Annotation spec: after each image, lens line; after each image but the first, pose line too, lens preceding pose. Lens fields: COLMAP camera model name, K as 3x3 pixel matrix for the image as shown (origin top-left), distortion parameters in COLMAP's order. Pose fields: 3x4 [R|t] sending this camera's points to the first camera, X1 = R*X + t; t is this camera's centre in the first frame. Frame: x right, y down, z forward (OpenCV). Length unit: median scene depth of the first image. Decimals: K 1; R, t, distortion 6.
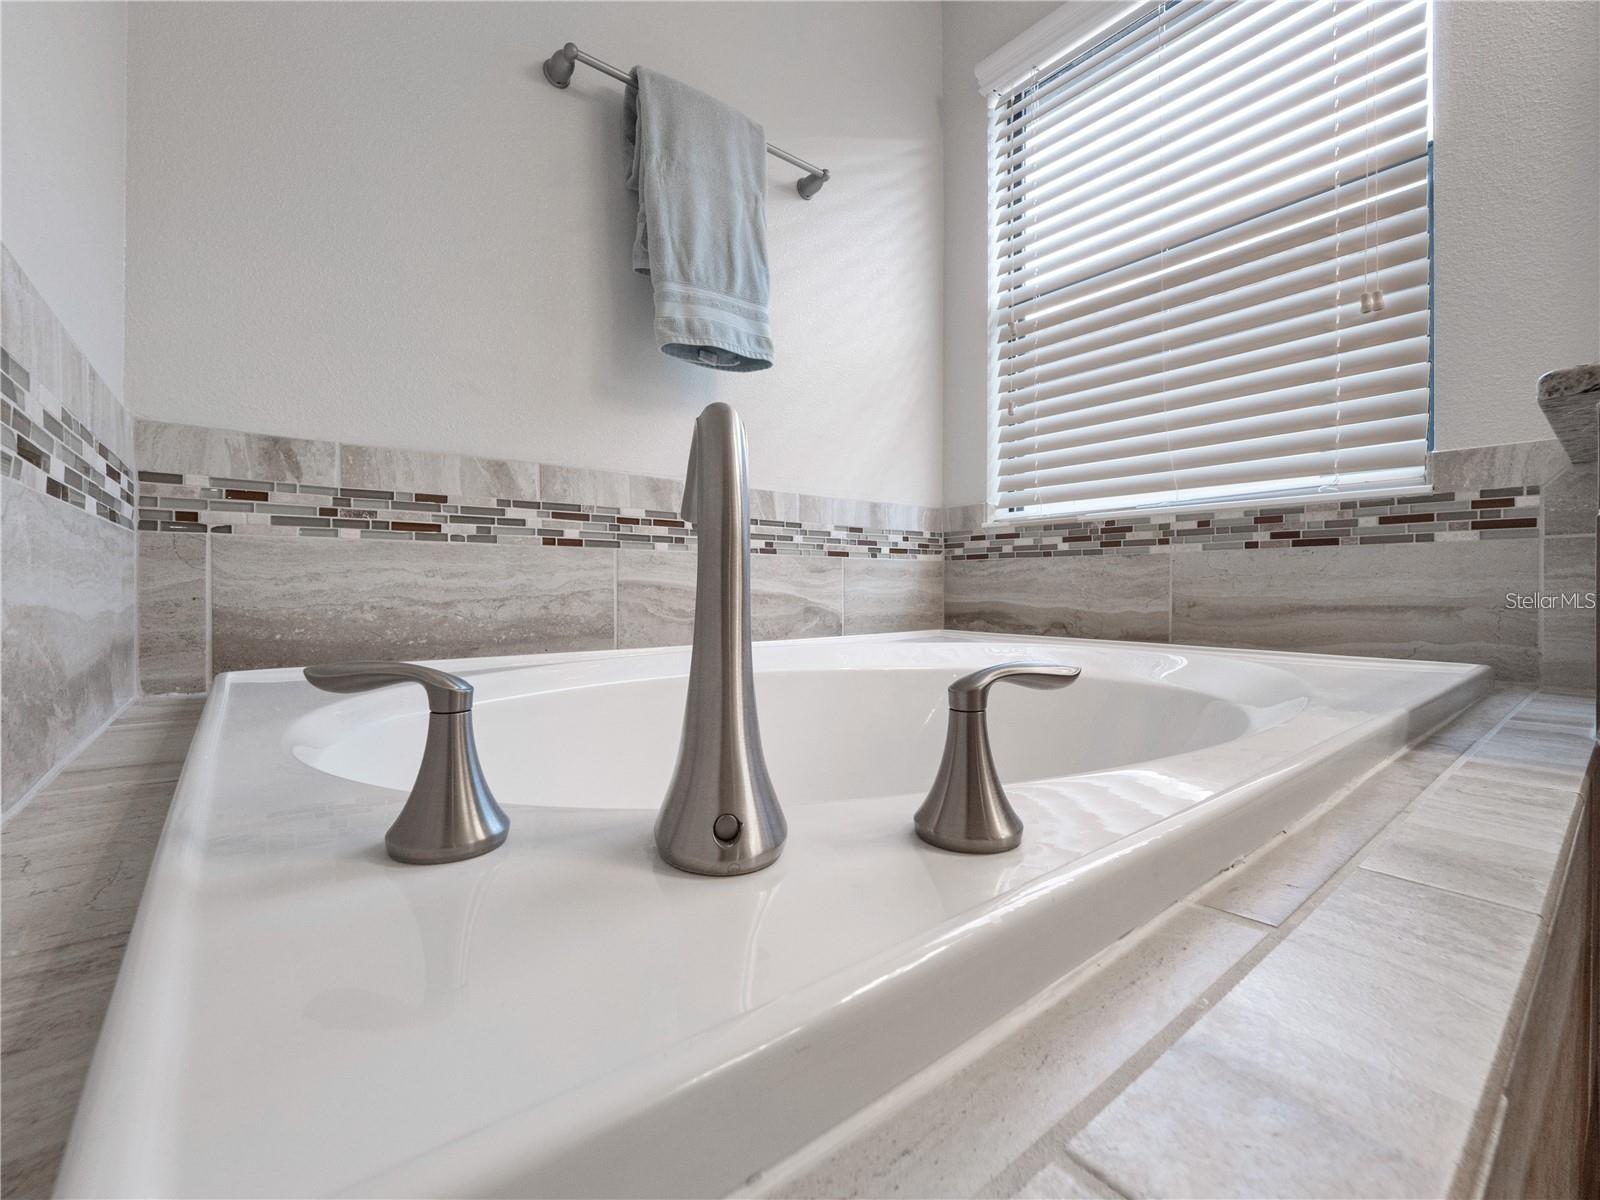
lens RADIAL K [[686.9, 0, 807.9], [0, 686.9, 597.3], [0, 0, 1]] dist [0.004730, -0.003983]
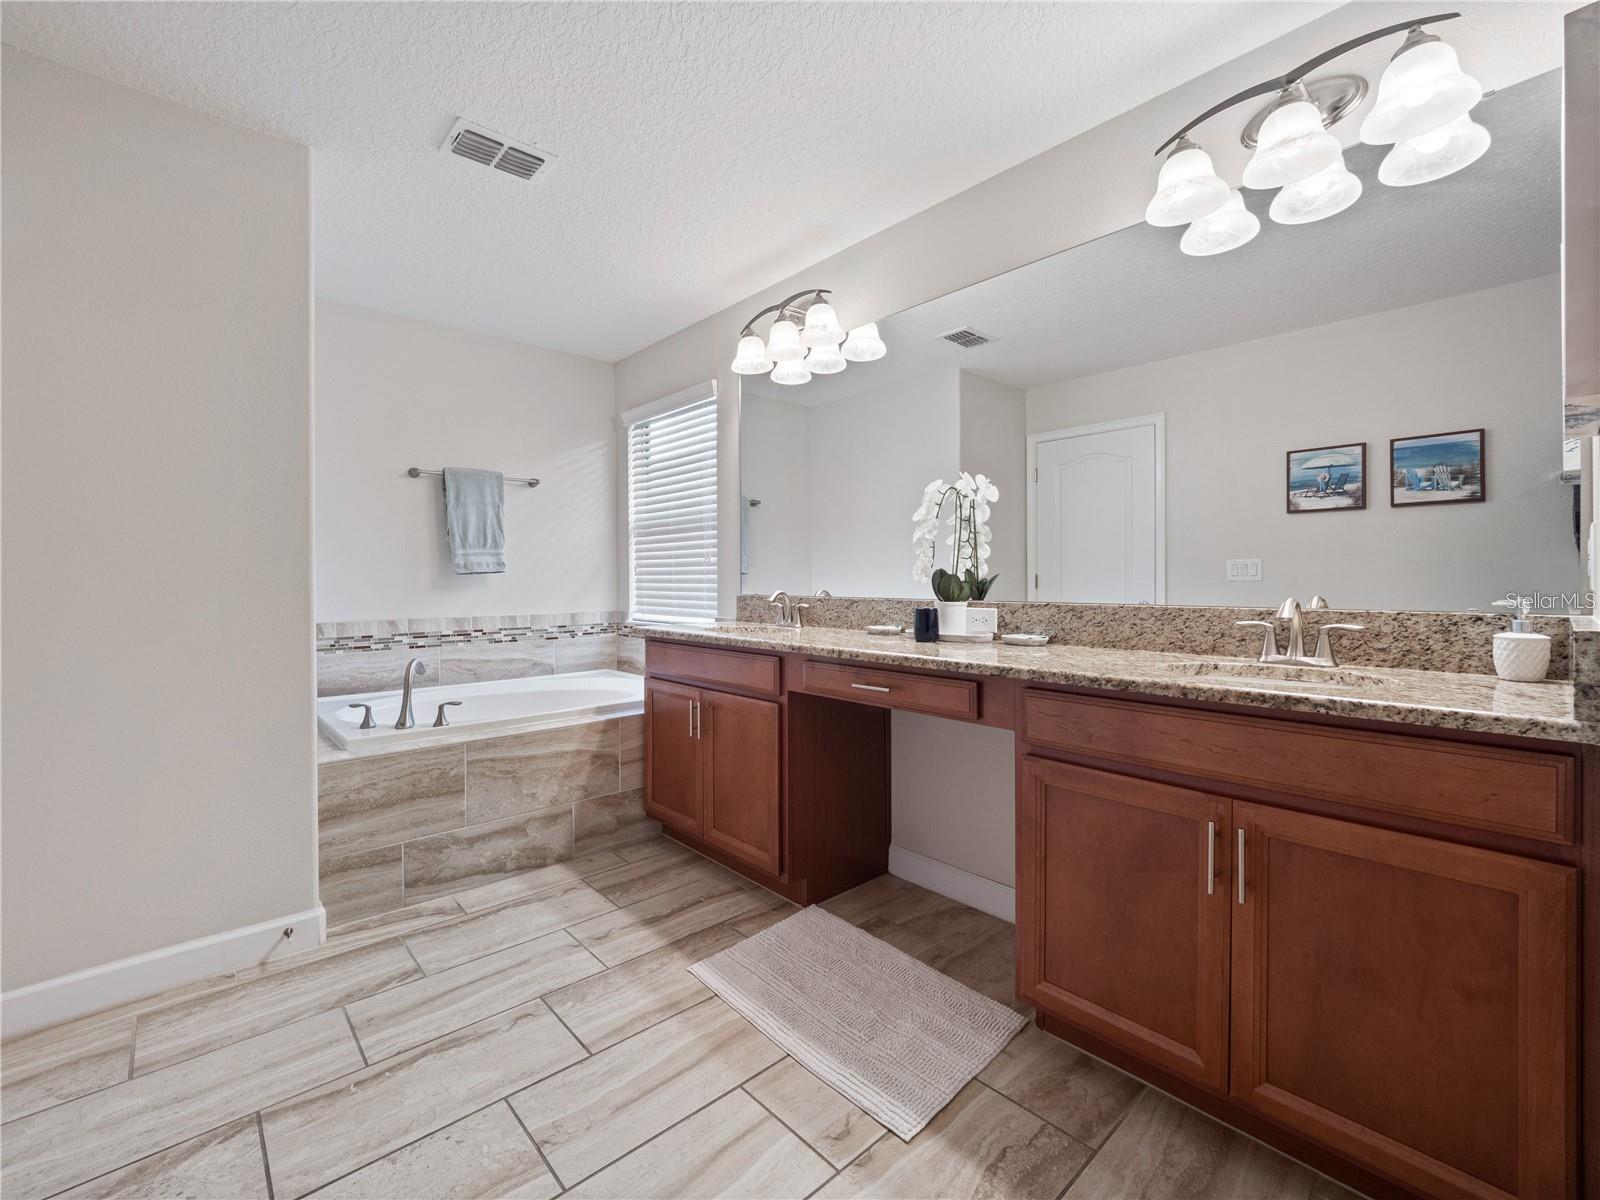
lens RADIAL K [[686.9, 0, 794.6], [0, 686.9, 594.9], [0, 0, 1]] dist [0.004730, -0.003983]
pose [[0.998838, -0.007399, 0.047623, 0.959456], [0.007111, 0.999955, 0.006200, -0.279218], [-0.047667, -0.005854, 0.998846, -1.703488]]
